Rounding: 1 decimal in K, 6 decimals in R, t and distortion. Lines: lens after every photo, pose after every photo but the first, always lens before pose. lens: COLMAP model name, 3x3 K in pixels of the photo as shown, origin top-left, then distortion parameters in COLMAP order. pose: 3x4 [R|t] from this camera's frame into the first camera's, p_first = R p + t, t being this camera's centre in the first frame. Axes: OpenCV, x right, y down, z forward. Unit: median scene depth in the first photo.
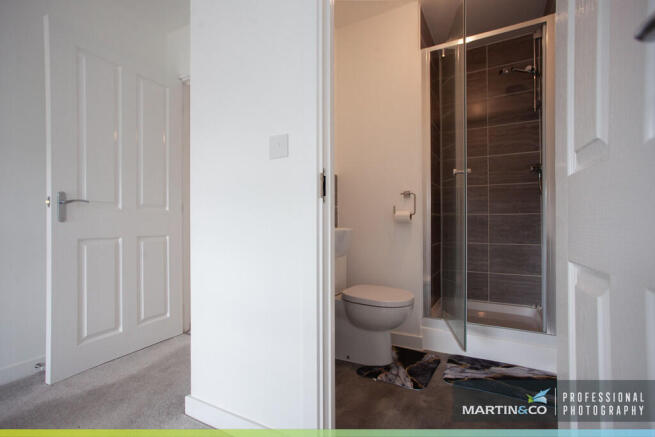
lens RADIAL K [[326.5, 0, 318.8], [0, 326.5, 221.8], [0, 0, 1]] dist [-0.066636, 0.034110]
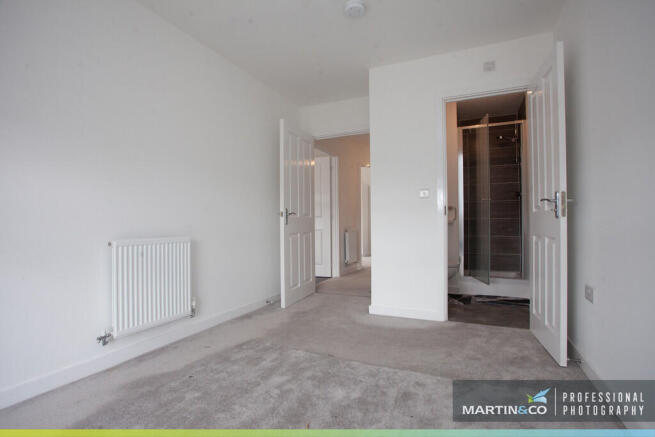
lens RADIAL K [[318.1, 0, 320.6], [0, 318.1, 220.9], [0, 0, 1]] dist [-0.064409, -0.000354]
pose [[0.998538, -0.003535, 0.053943, -0.570732], [0.003699, 0.999989, -0.002936, -0.012710], [-0.053932, 0.003131, 0.998540, -0.745574]]
